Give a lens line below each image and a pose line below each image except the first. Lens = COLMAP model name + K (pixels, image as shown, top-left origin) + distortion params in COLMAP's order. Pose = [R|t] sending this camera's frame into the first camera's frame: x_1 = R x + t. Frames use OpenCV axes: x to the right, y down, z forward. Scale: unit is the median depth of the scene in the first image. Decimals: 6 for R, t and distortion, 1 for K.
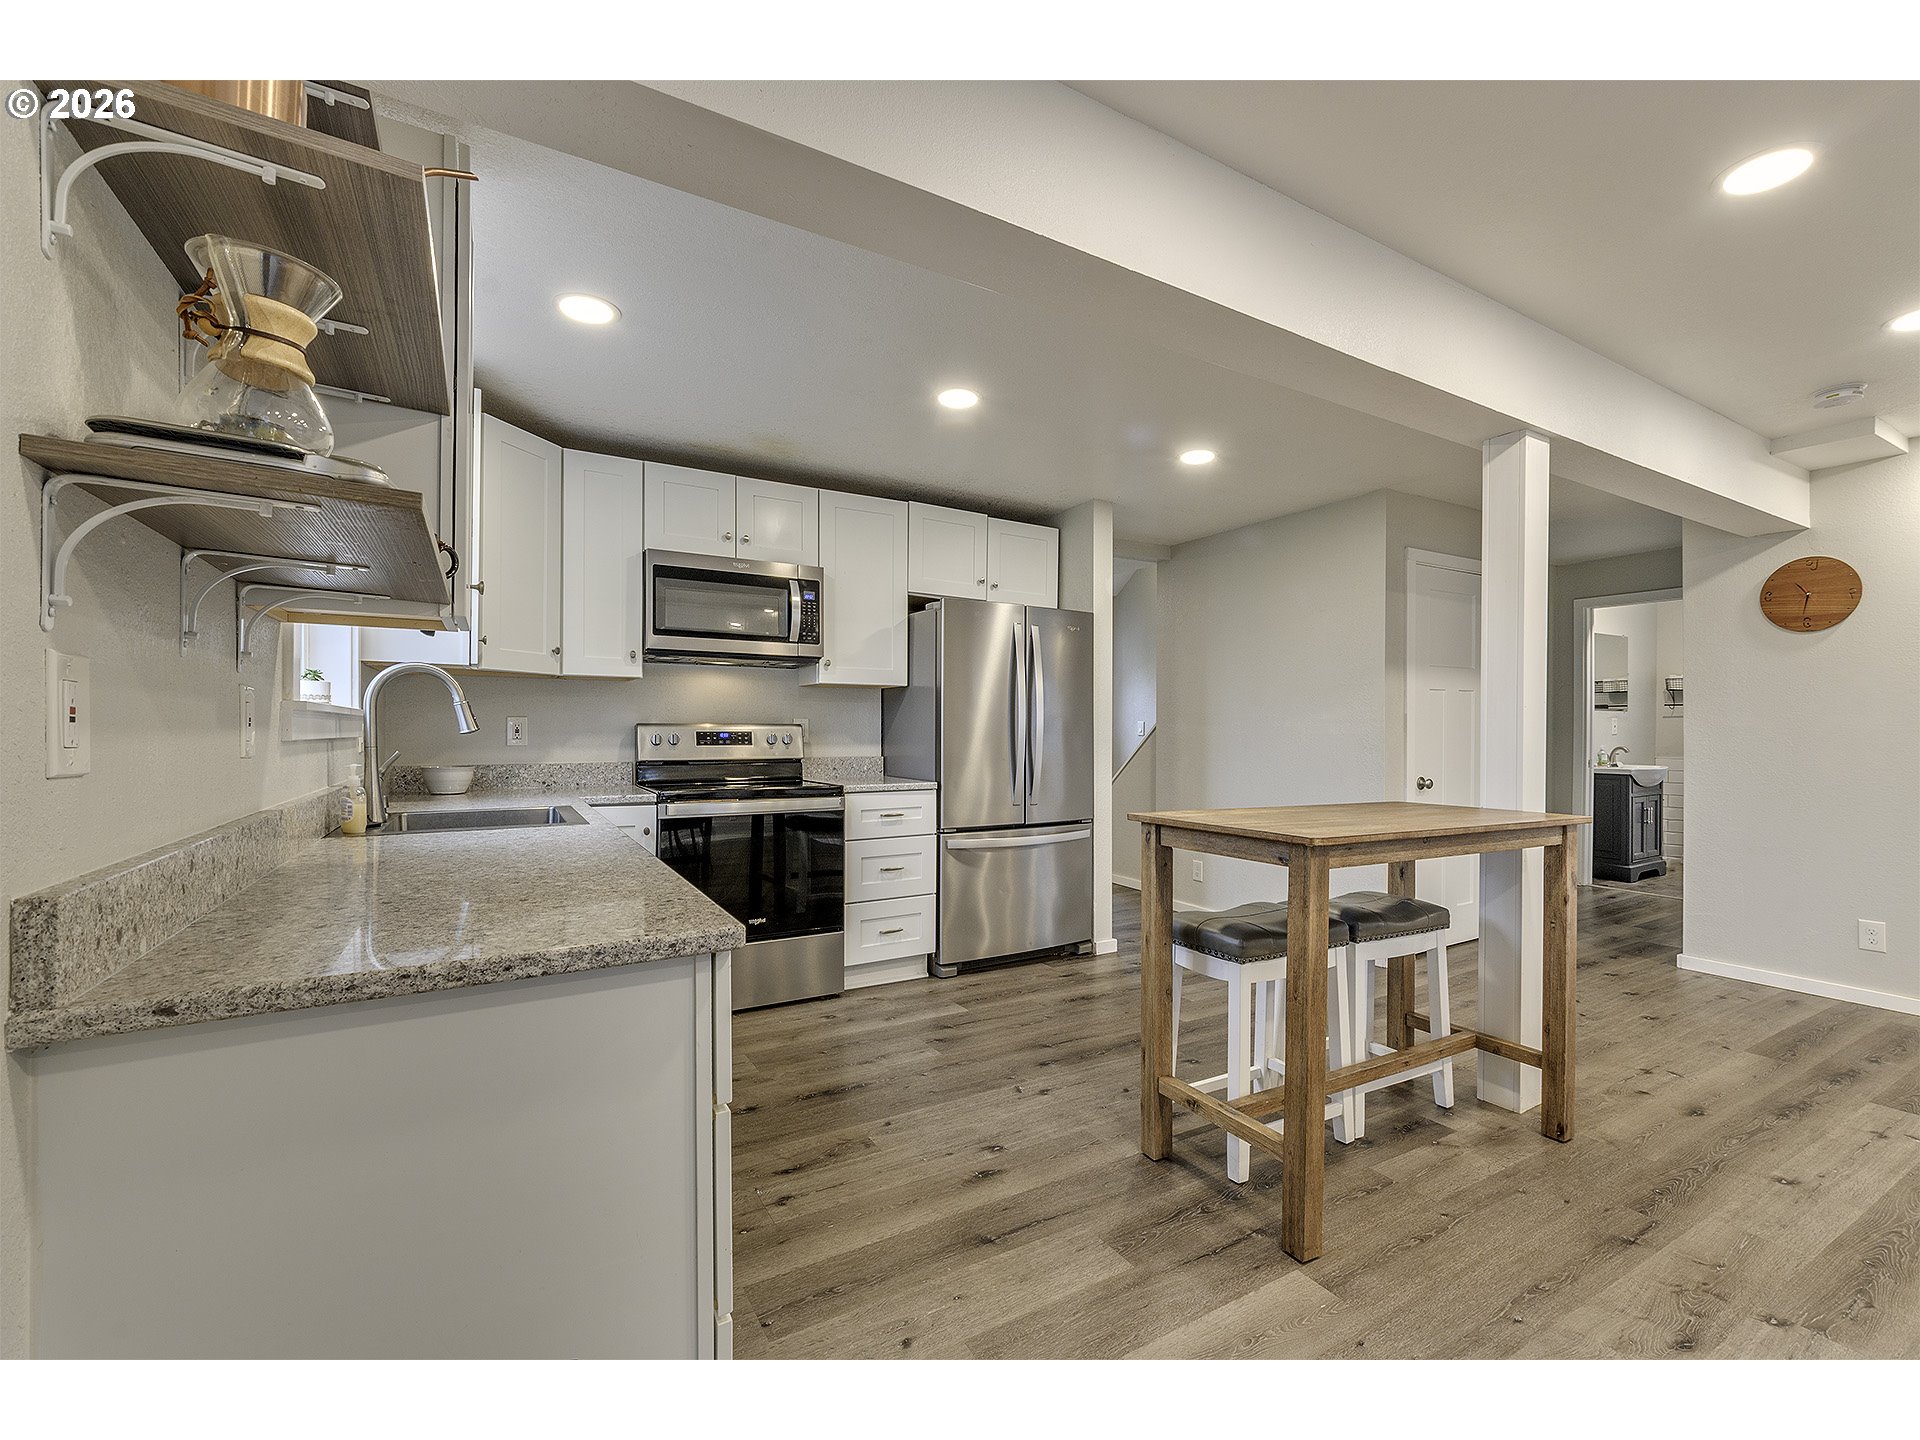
lens RADIAL K [[834.8, 0, 987.6], [0, 834.8, 727.7], [0, 0, 1]] dist [0.000947, 0.000385]
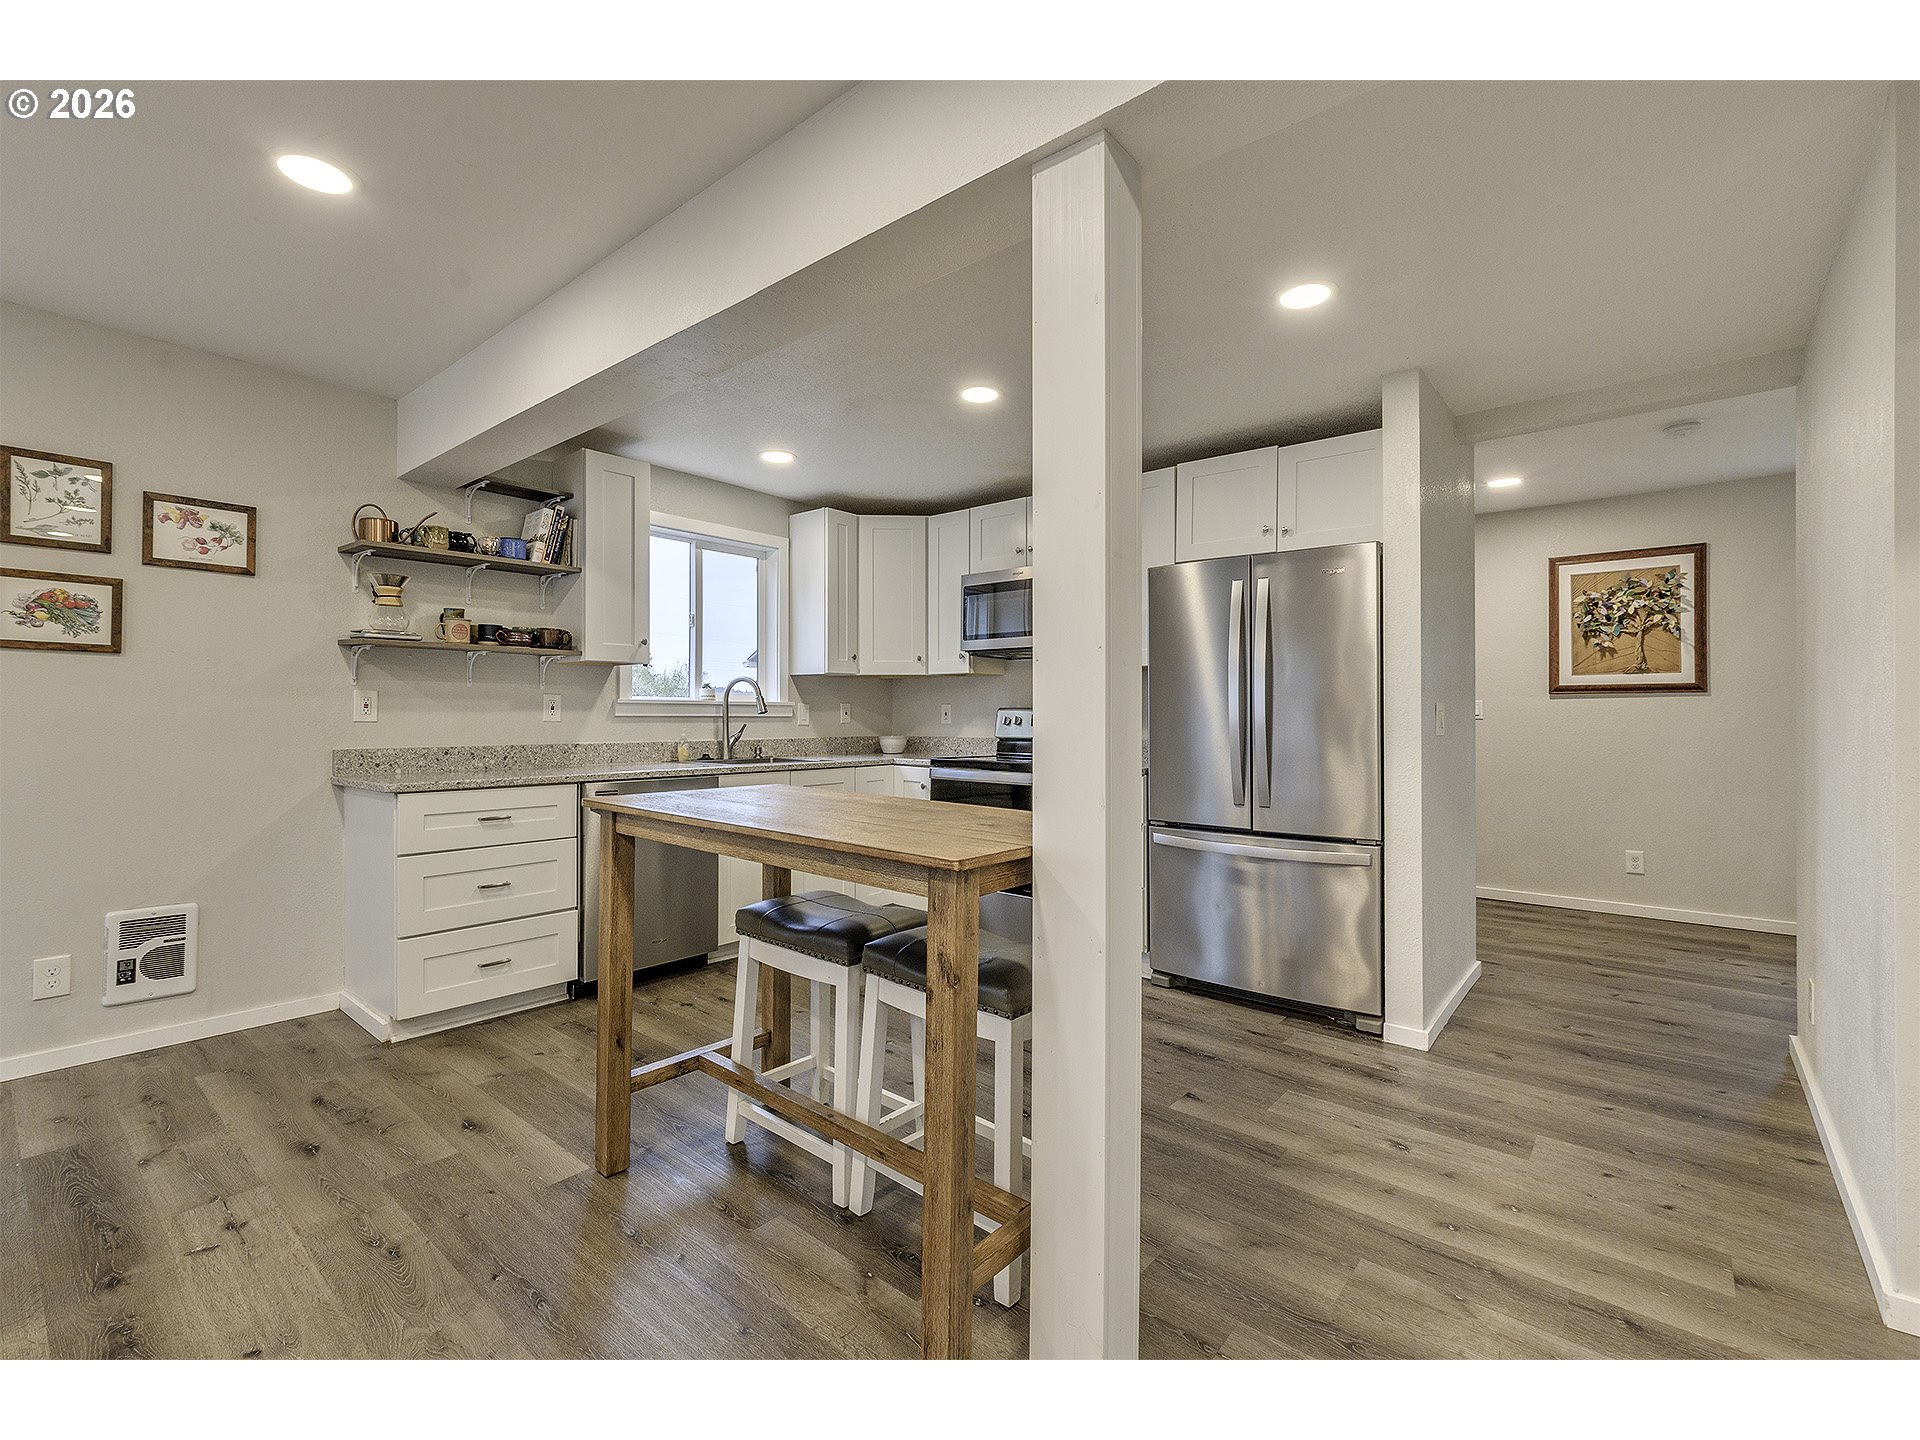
lens RADIAL K [[845.3, 0, 958.1], [0, 845.3, 704.2], [0, 0, 1]] dist [-0.004567, -0.000656]
pose [[0.322178, -0.014249, -0.946572, 0.819390], [0.000619, 0.999890, -0.014841, 0.008731], [0.946679, 0.004196, 0.322151, 0.544142]]
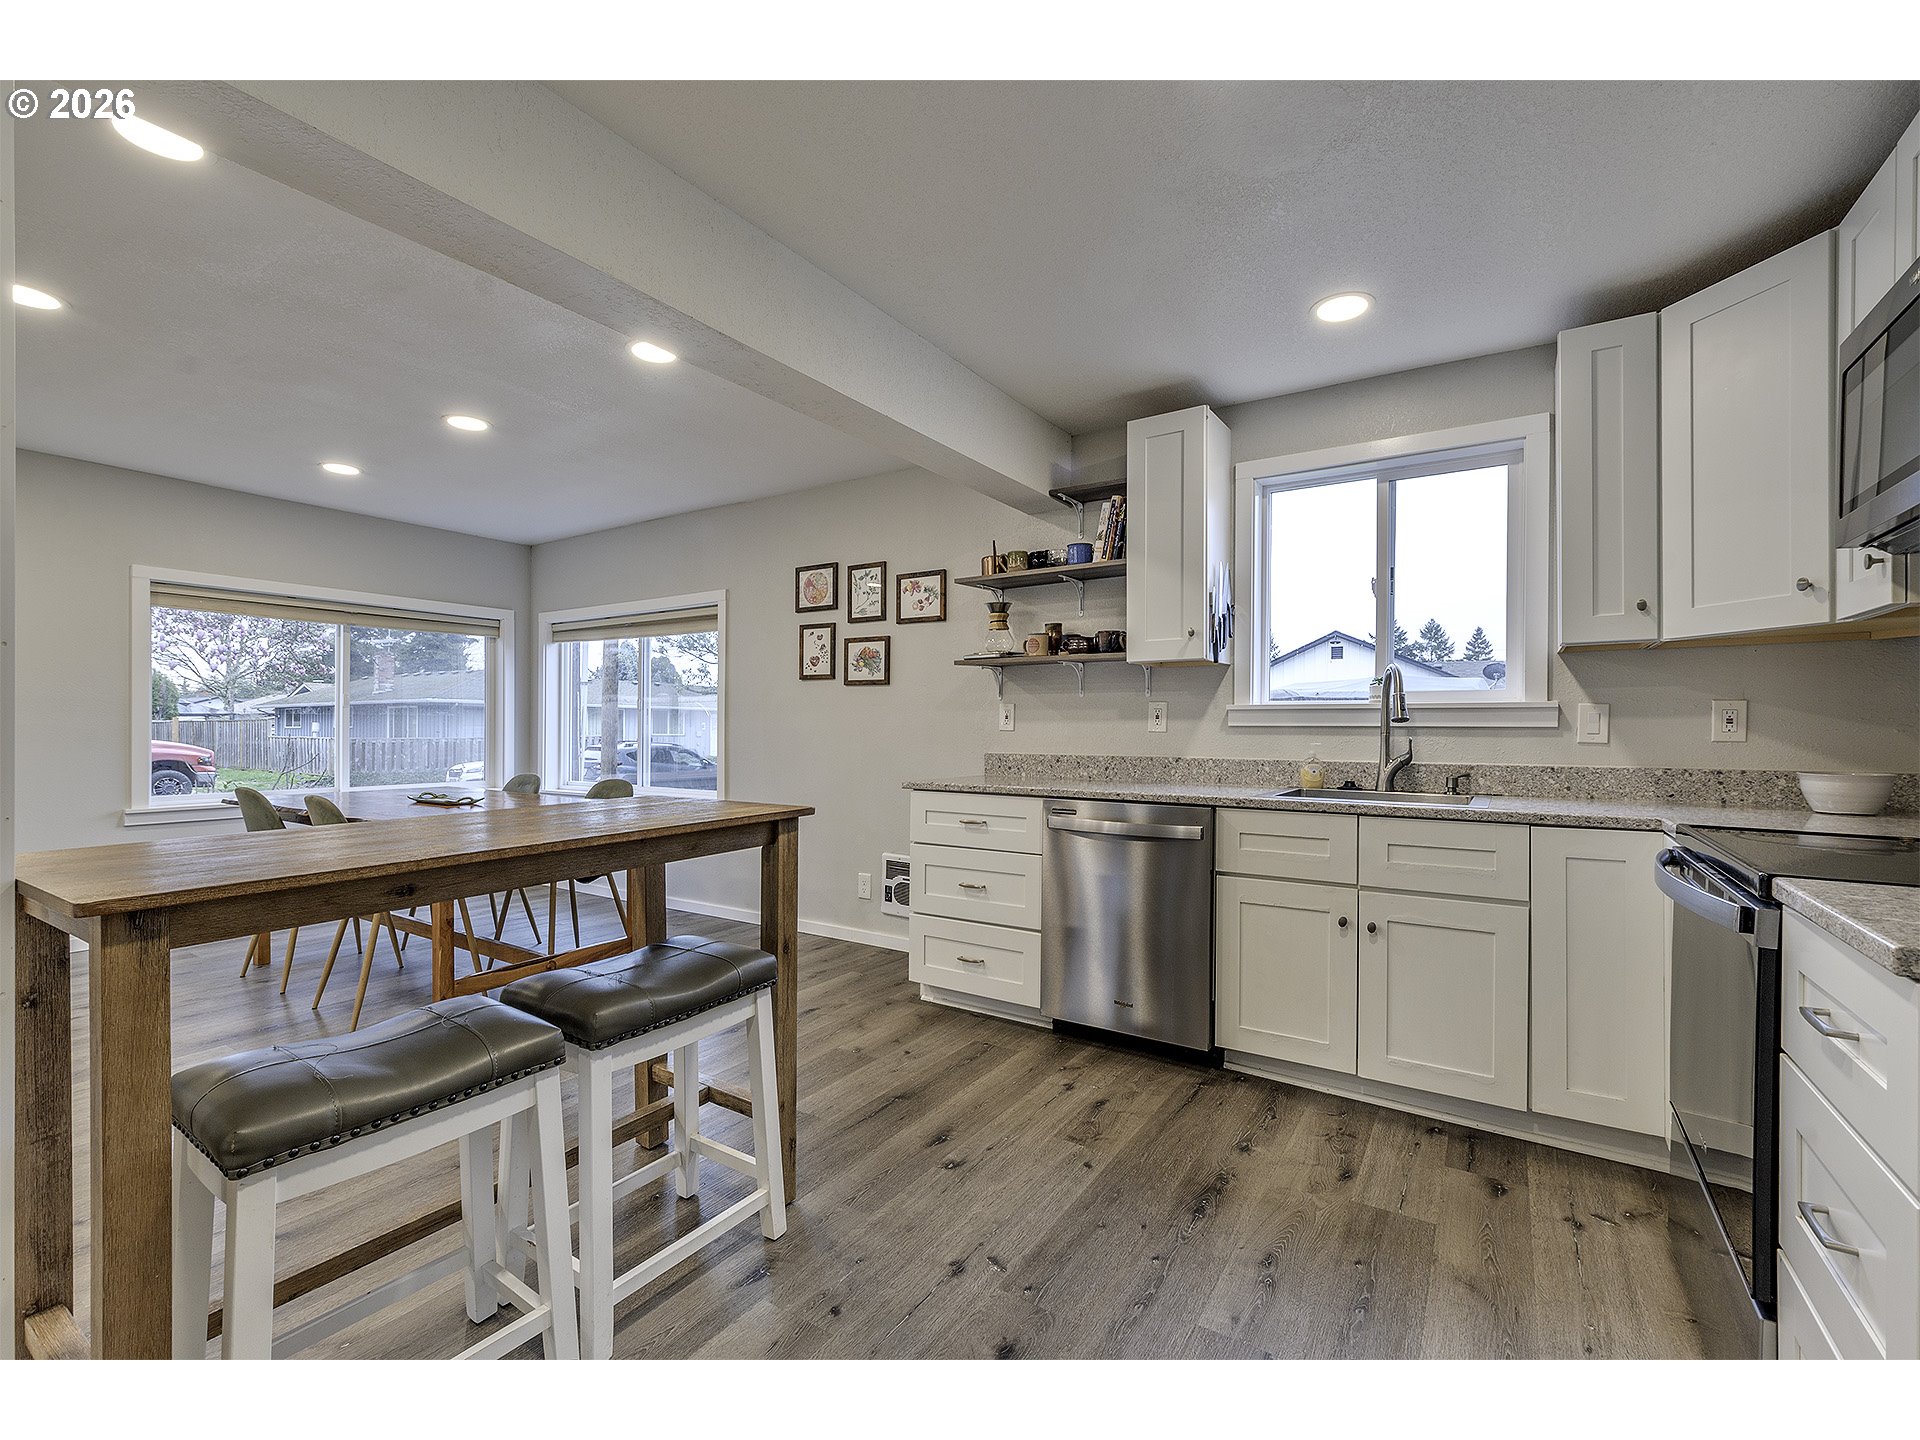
lens RADIAL K [[838.8, 0, 974.9], [0, 838.8, 728.0], [0, 0, 1]] dist [-0.000078, -0.000208]
pose [[-0.895553, -0.005728, -0.444918, 0.255865], [-0.005096, 0.999984, -0.002617, 0.013384], [0.444926, -0.000077, -0.895568, 1.170479]]
